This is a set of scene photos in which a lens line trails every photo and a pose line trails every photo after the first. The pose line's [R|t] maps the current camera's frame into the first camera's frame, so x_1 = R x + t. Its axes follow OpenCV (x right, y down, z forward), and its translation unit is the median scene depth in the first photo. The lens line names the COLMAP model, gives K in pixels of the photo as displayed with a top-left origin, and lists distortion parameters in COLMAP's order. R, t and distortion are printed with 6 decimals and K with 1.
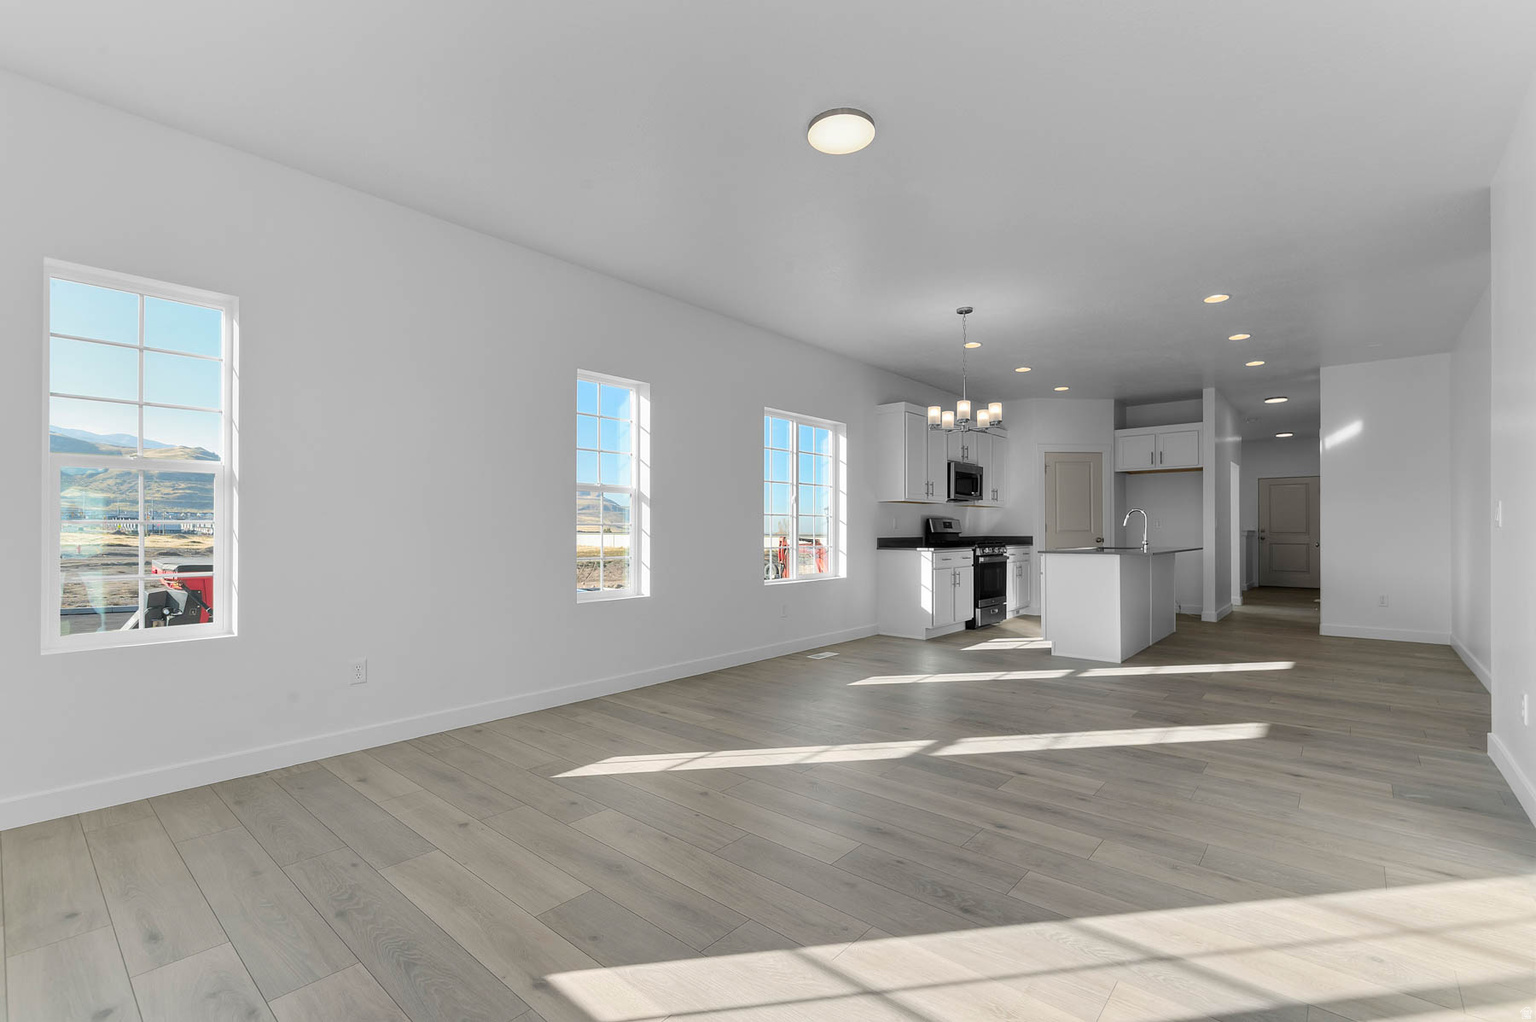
lens RADIAL K [[674.8, 0, 770.1], [0, 674.8, 526.9], [0, 0, 1]] dist [0.000111, -0.000025]
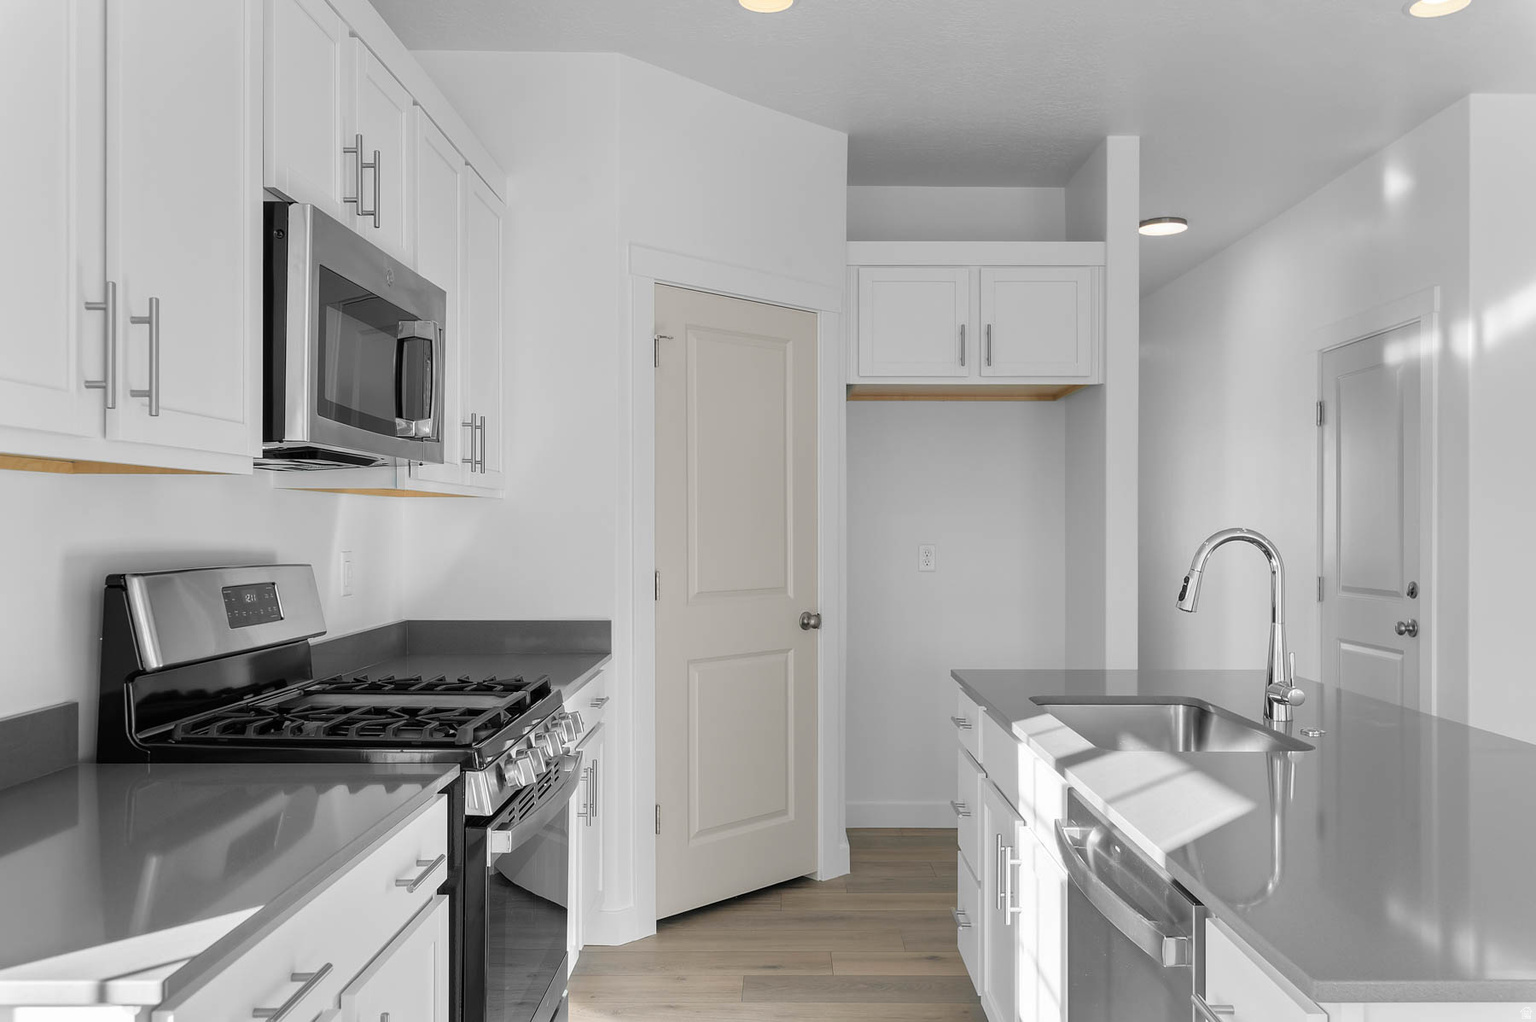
lens RADIAL K [[1202.2, 0, 796.5], [0, 1202.2, 525.6], [0, 0, 1]] dist [0.002071, 0.001851]
pose [[0.751426, 0.002361, 0.659813, 0.159873], [-0.004743, 0.999987, 0.001823, -0.022484], [-0.659800, -0.004499, 0.751428, 0.656453]]
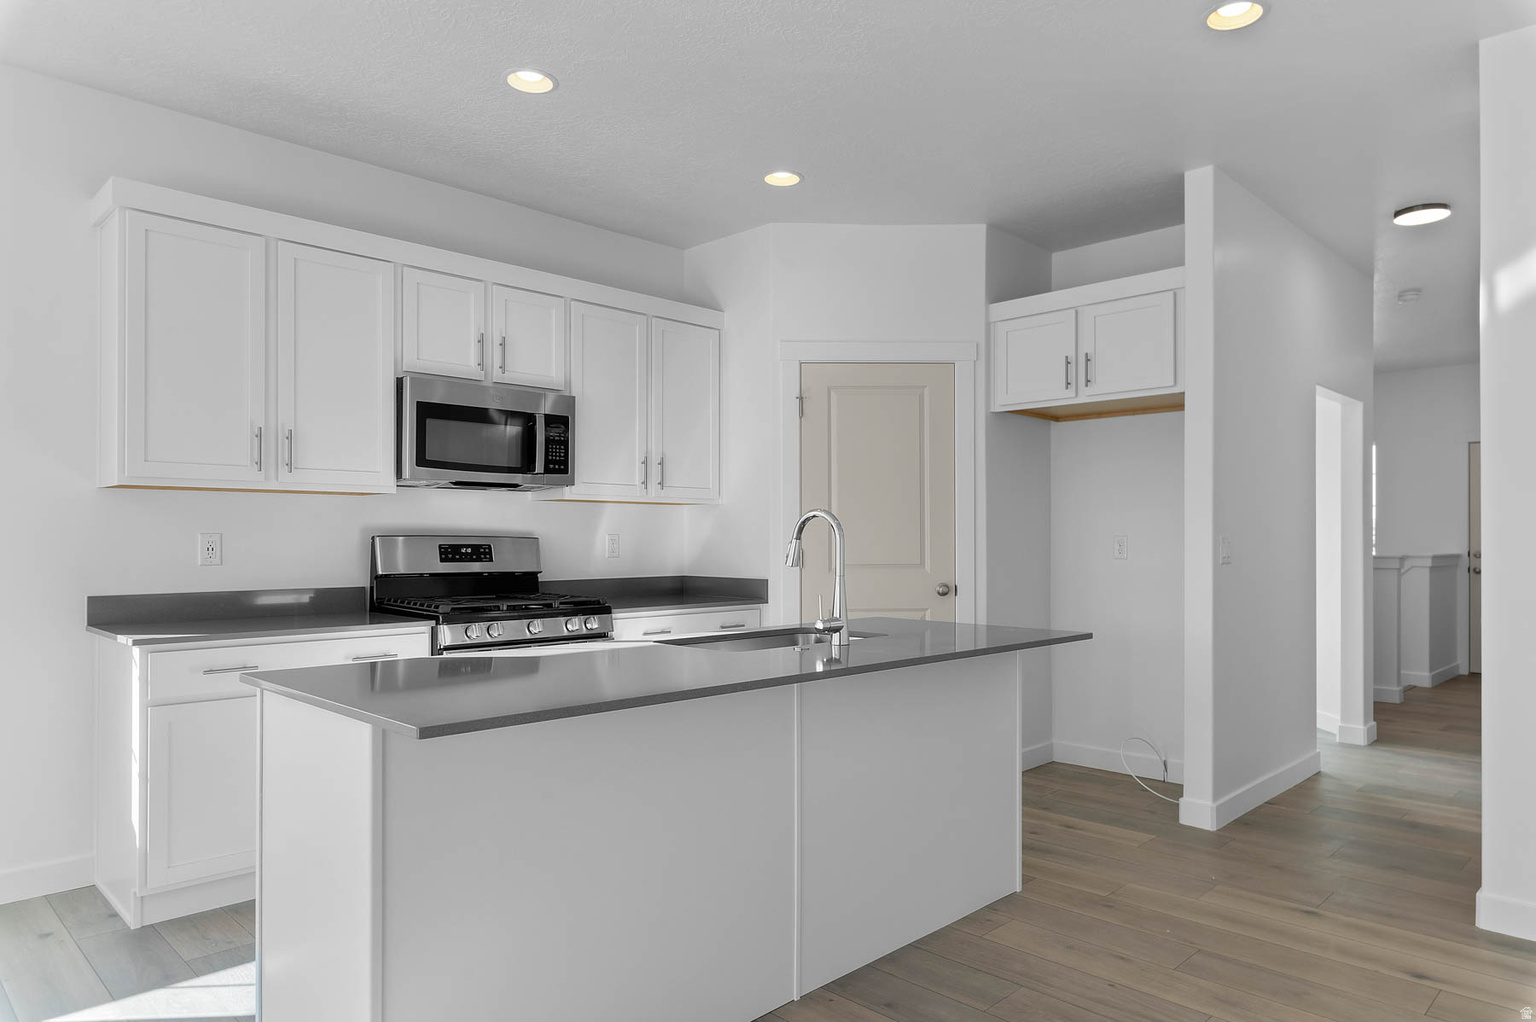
lens RADIAL K [[969.9, 0, 769.5], [0, 969.9, 529.6], [0, 0, 1]] dist [-0.009135, -0.001757]
pose [[0.997479, 0.000487, -0.070954, 0.447448], [-0.000911, 0.999982, -0.005953, -0.012108], [0.070950, 0.006003, 0.997462, 0.462737]]
